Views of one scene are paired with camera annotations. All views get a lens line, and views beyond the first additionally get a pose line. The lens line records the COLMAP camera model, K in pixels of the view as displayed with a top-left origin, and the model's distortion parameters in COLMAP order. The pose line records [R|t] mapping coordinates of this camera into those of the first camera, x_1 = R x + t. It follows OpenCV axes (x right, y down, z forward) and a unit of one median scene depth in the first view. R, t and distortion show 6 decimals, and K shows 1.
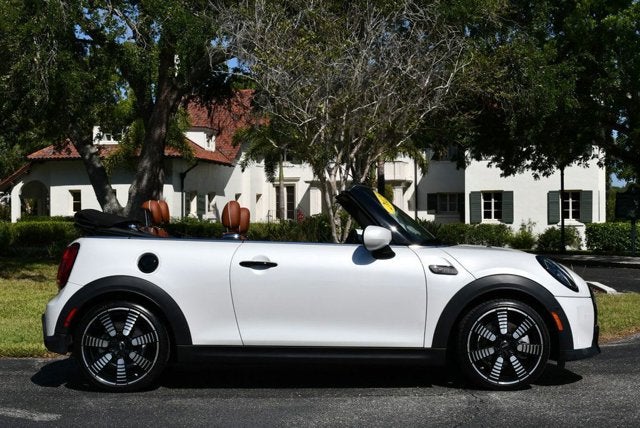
lens RADIAL K [[1087.9, 0, 315.0], [0, 1087.9, 266.4], [0, 0, 1]] dist [-0.025836, 0.000000]
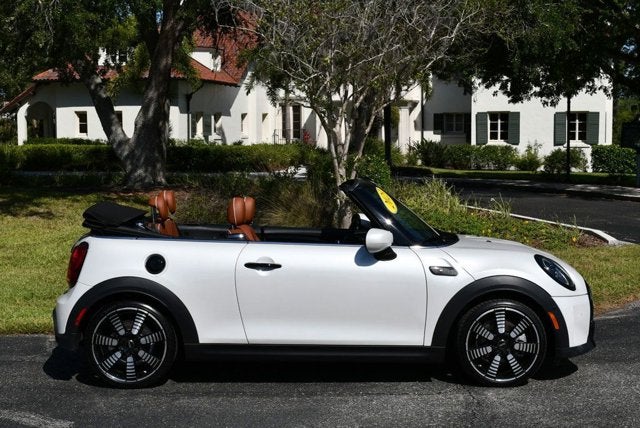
lens RADIAL K [[1087.9, 0, 316.8], [0, 1087.9, 251.8], [0, 0, 1]] dist [-0.025836, 0.000000]
pose [[0.999988, 0.002644, -0.004036, 0.002611], [-0.002339, 0.997288, 0.073559, -0.088342], [0.004220, -0.073549, 0.997283, -0.021477]]
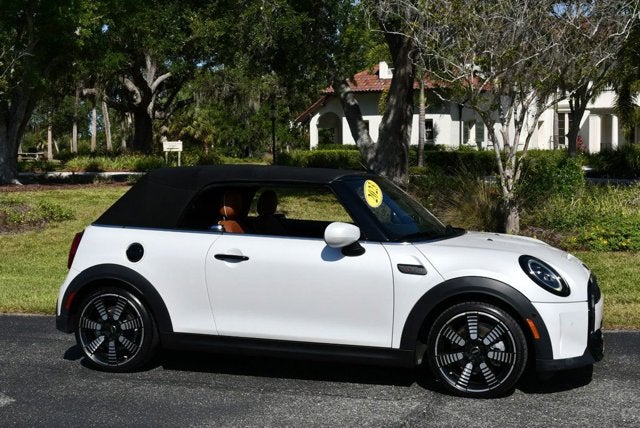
lens RADIAL K [[994.2, 0, 308.4], [0, 994.2, 236.5], [0, 0, 1]] dist [-0.031031, 0.000000]
pose [[0.946213, 0.026571, -0.322452, 0.307594], [-0.007332, 0.998127, 0.060732, -0.076553], [0.323462, -0.055101, 0.944636, 0.142044]]
